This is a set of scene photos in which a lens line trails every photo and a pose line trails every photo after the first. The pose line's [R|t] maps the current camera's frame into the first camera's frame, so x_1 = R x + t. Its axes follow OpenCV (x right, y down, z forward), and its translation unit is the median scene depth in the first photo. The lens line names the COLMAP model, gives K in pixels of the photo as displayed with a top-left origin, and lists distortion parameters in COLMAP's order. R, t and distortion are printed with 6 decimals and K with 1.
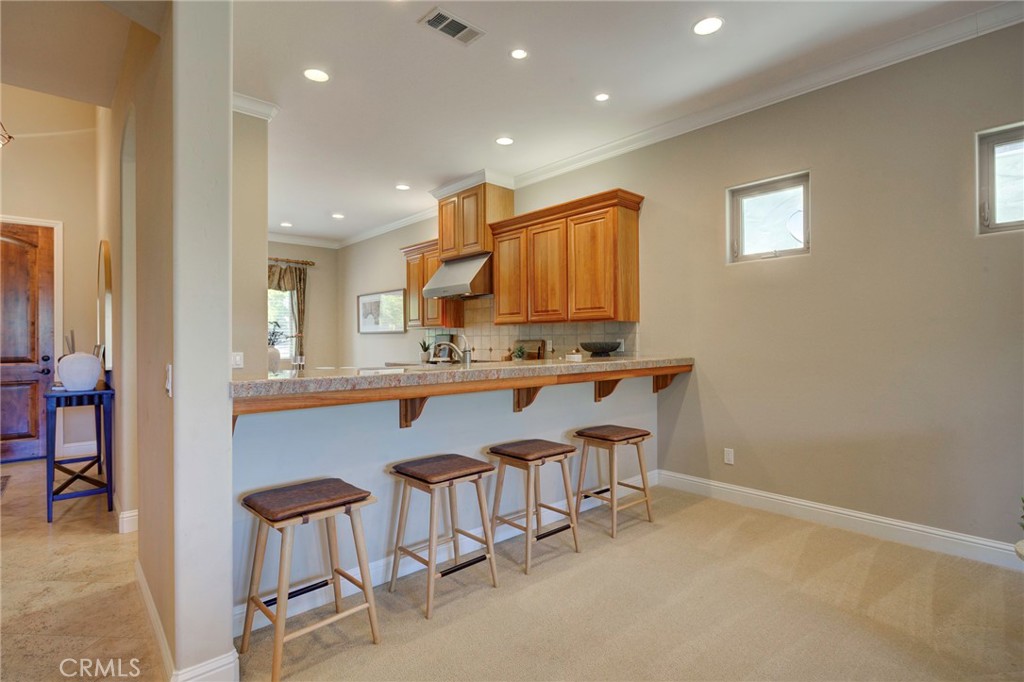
lens RADIAL K [[500.0, 0, 511.9], [0, 500.0, 339.4], [0, 0, 1]] dist [-0.008053, 0.000597]
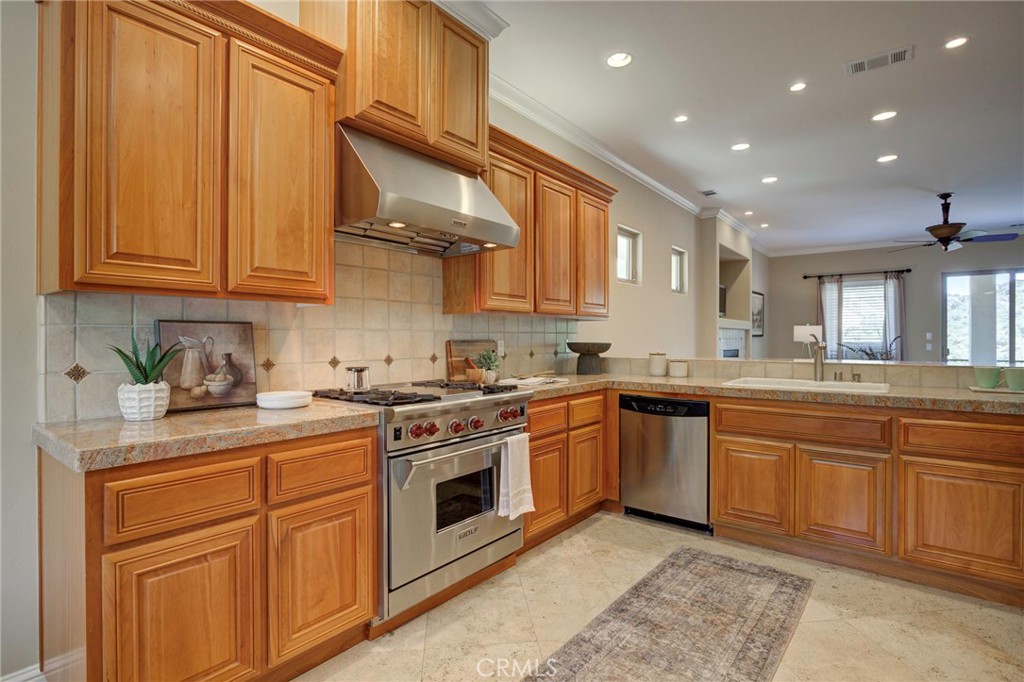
lens RADIAL K [[500.3, 0, 509.3], [0, 500.3, 340.2], [0, 0, 1]] dist [-0.023062, 0.001390]
pose [[-0.156315, 0.002554, 0.987704, -0.440622], [0.000218, 0.999997, -0.002551, 0.002437], [-0.987707, -0.000183, -0.156315, 0.811160]]
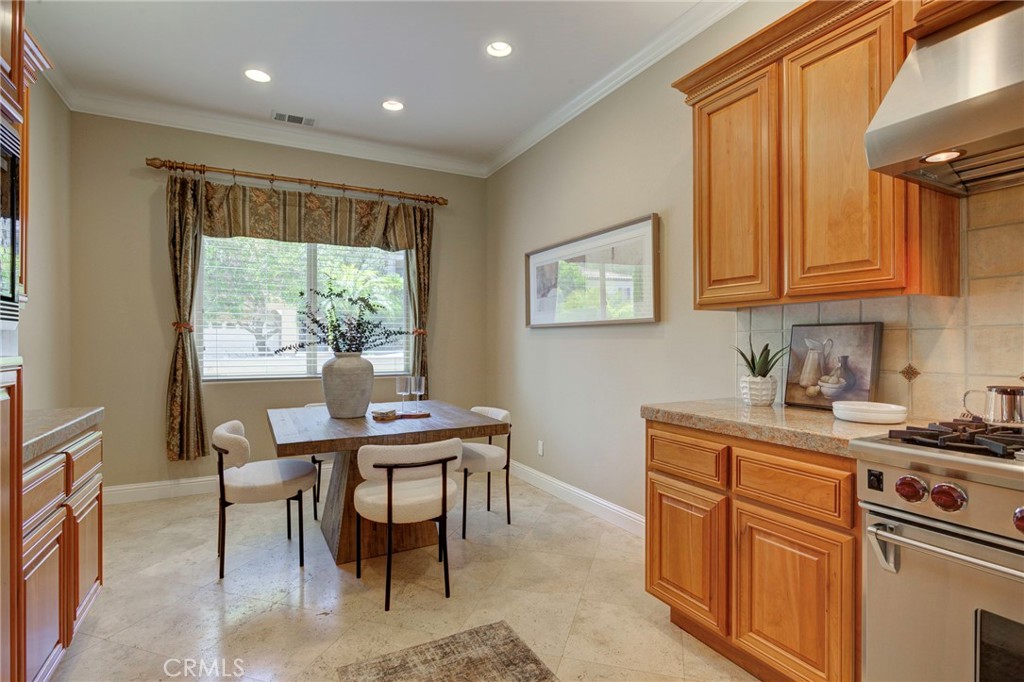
lens RADIAL K [[500.3, 0, 511.4], [0, 500.3, 339.2], [0, 0, 1]] dist [-0.023062, 0.001390]
pose [[0.969021, 0.003653, -0.246950, -0.238826], [-0.004433, 0.999987, -0.002605, 0.001429], [0.246937, 0.003619, 0.969025, 0.608417]]
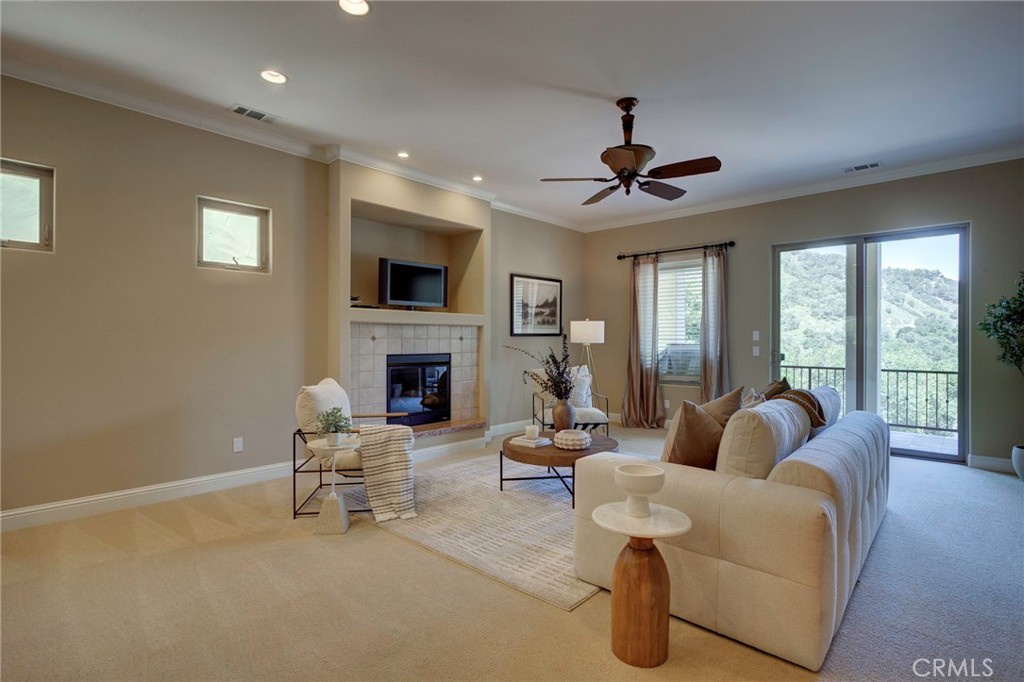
lens RADIAL K [[500.0, 0, 514.2], [0, 500.0, 340.3], [0, 0, 1]] dist [-0.008053, 0.000597]
pose [[-0.089782, 0.000946, 0.995961, -0.226106], [-0.003985, 0.999991, -0.001309, -0.000269], [-0.995954, -0.004086, -0.089777, 0.085027]]
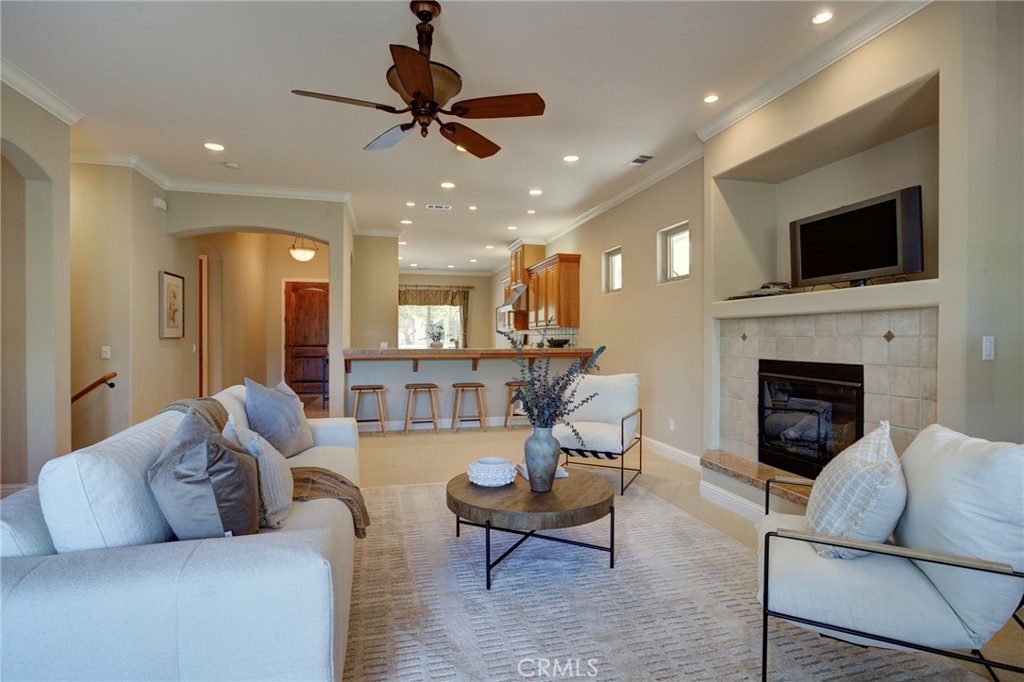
lens RADIAL K [[500.0, 0, 514.3], [0, 500.0, 340.1], [0, 0, 1]] dist [-0.008053, 0.000597]
pose [[0.887547, 0.008268, -0.460643, 0.535655], [-0.004800, 0.999951, 0.008701, -0.003568], [0.460692, -0.005511, 0.887543, -0.394216]]
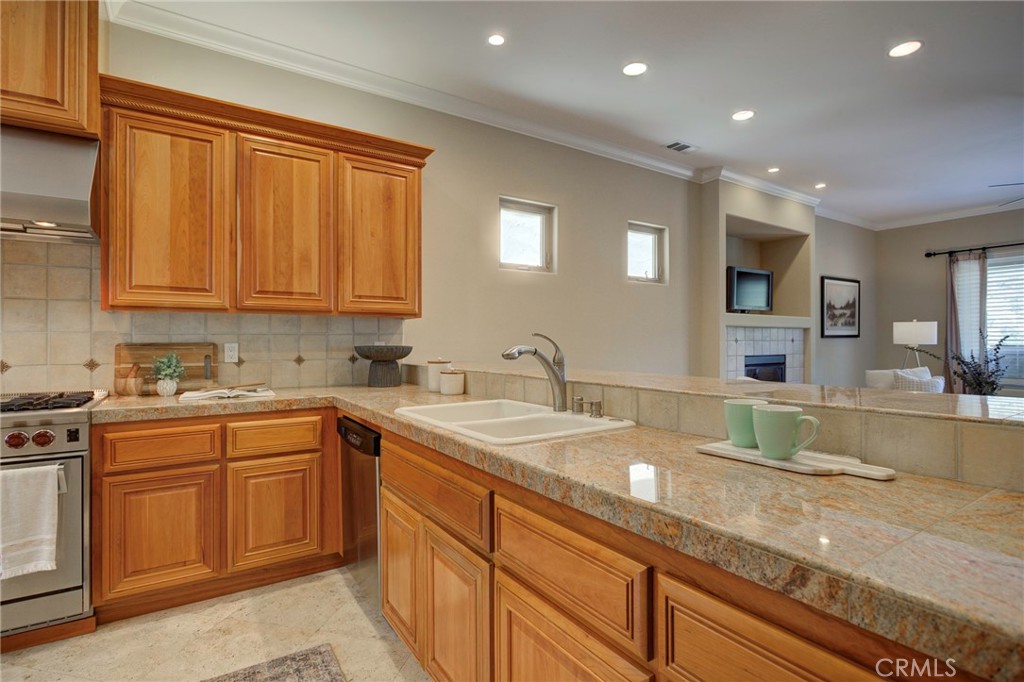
lens RADIAL K [[500.0, 0, 511.5], [0, 500.0, 338.8], [0, 0, 1]] dist [-0.008053, 0.000597]
pose [[0.155795, 0.009902, 0.987740, -0.316773], [0.000434, 0.999949, -0.010093, 0.001807], [-0.987789, 0.002001, 0.155783, 0.446725]]
